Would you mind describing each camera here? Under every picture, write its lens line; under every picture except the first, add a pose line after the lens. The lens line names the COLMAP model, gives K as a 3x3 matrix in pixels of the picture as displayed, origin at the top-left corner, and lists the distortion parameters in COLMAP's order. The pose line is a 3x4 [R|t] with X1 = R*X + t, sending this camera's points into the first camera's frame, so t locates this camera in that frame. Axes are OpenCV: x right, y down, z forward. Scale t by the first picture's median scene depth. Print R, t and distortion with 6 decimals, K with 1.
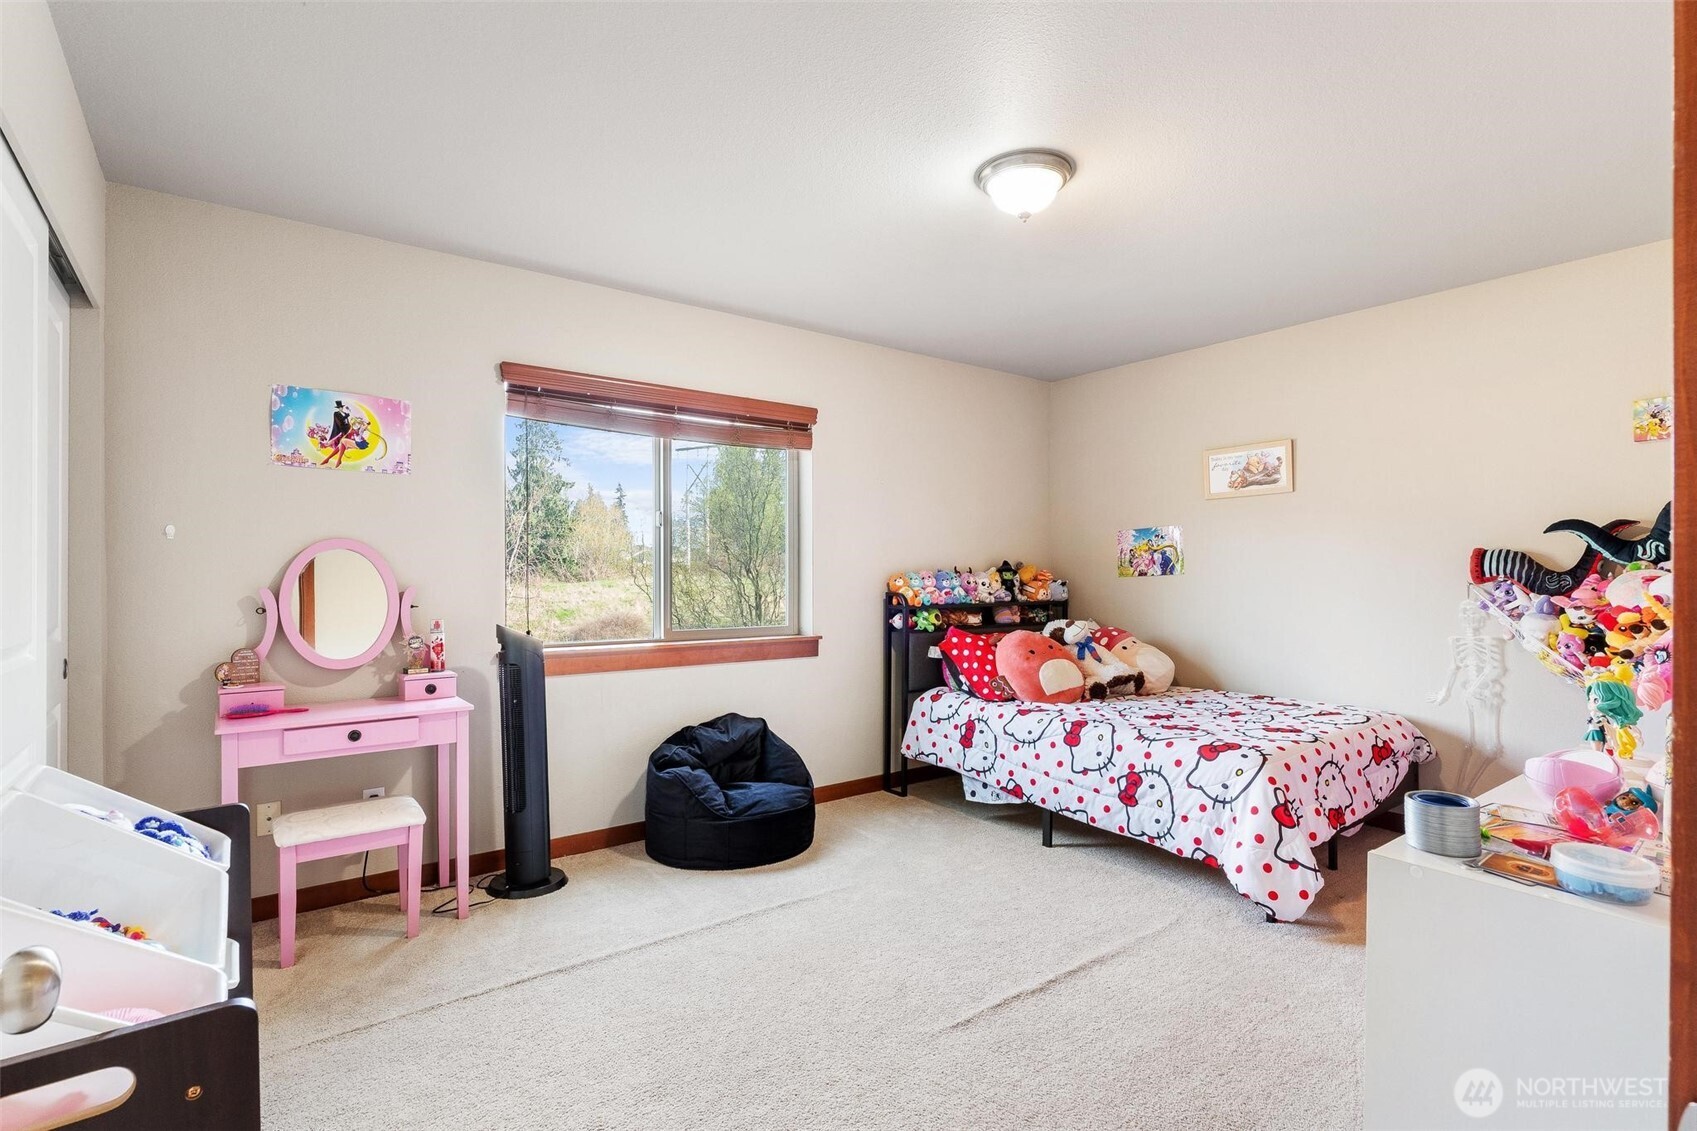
lens RADIAL K [[807.3, 0, 857.3], [0, 807.3, 565.4], [0, 0, 1]] dist [-0.002270, -0.000355]
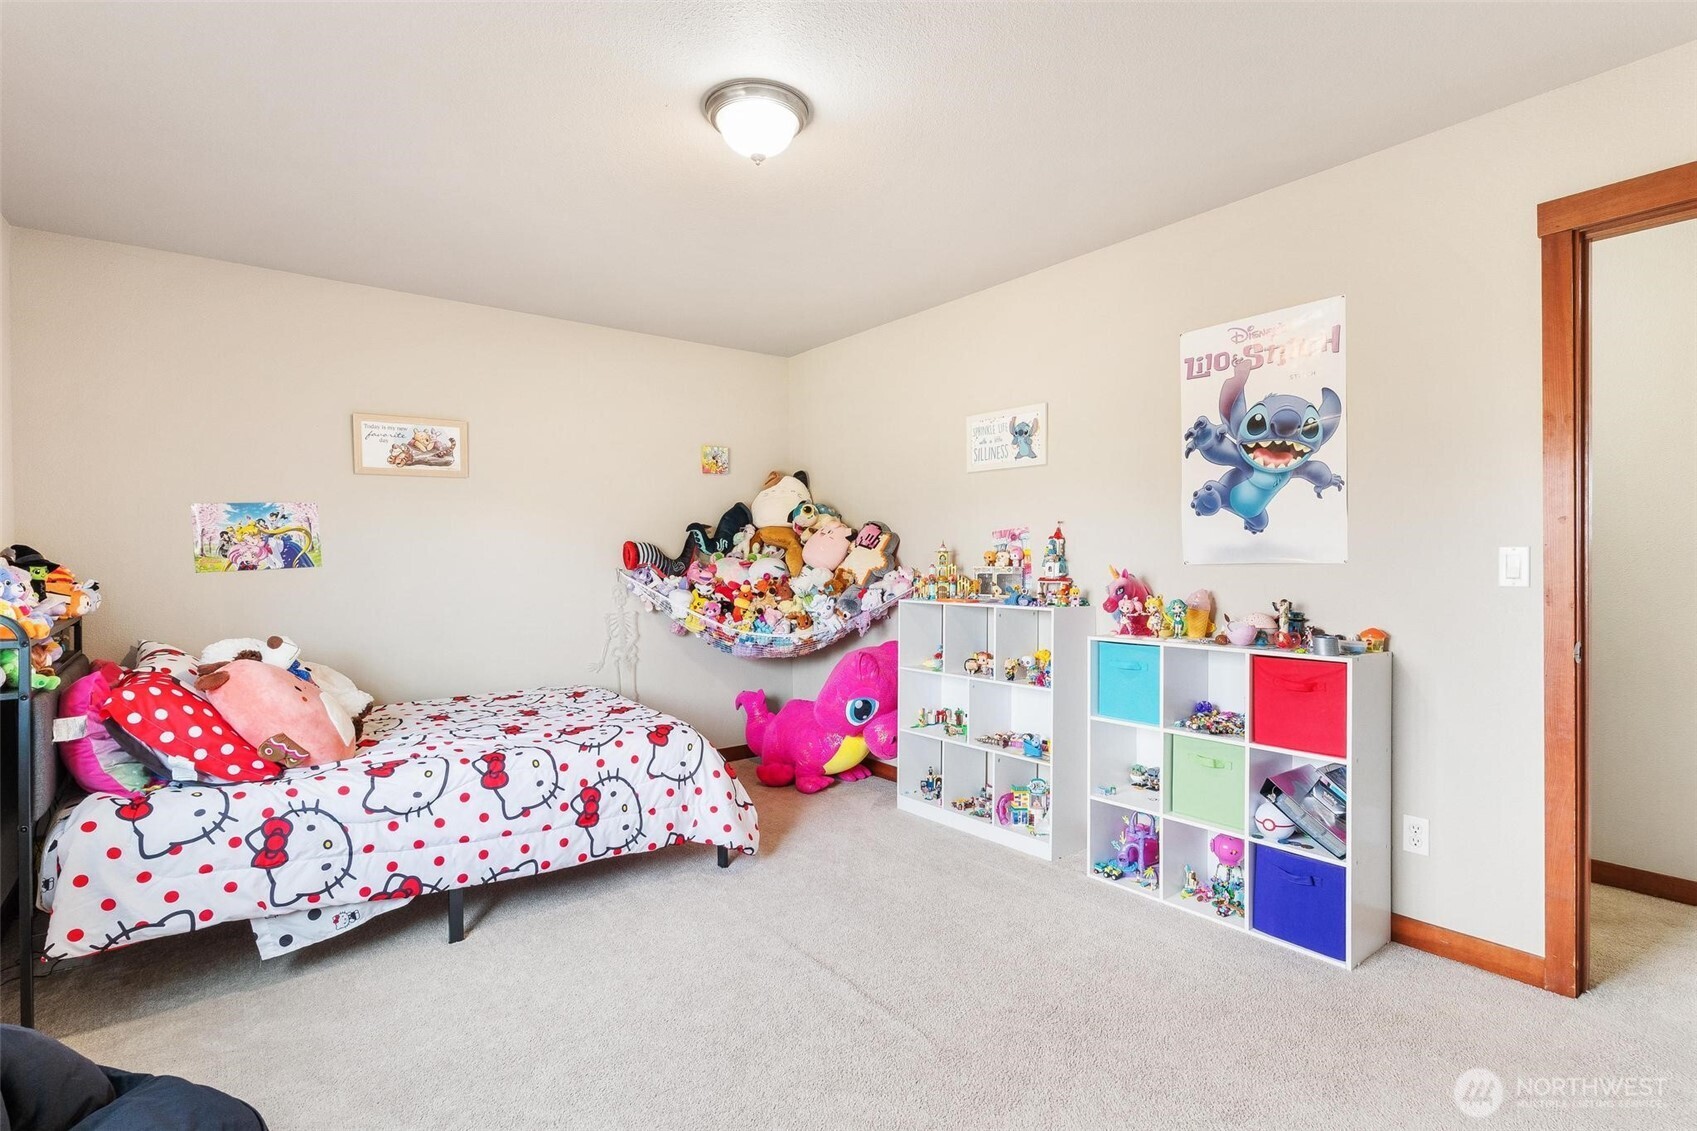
lens RADIAL K [[807.3, 0, 857.3], [0, 807.3, 565.4], [0, 0, 1]] dist [-0.002270, -0.000355]
pose [[-0.005720, -0.008966, 0.999943, -0.484573], [0.002972, 0.999955, 0.008983, 0.005933], [-0.999979, 0.003023, -0.005693, 0.639058]]
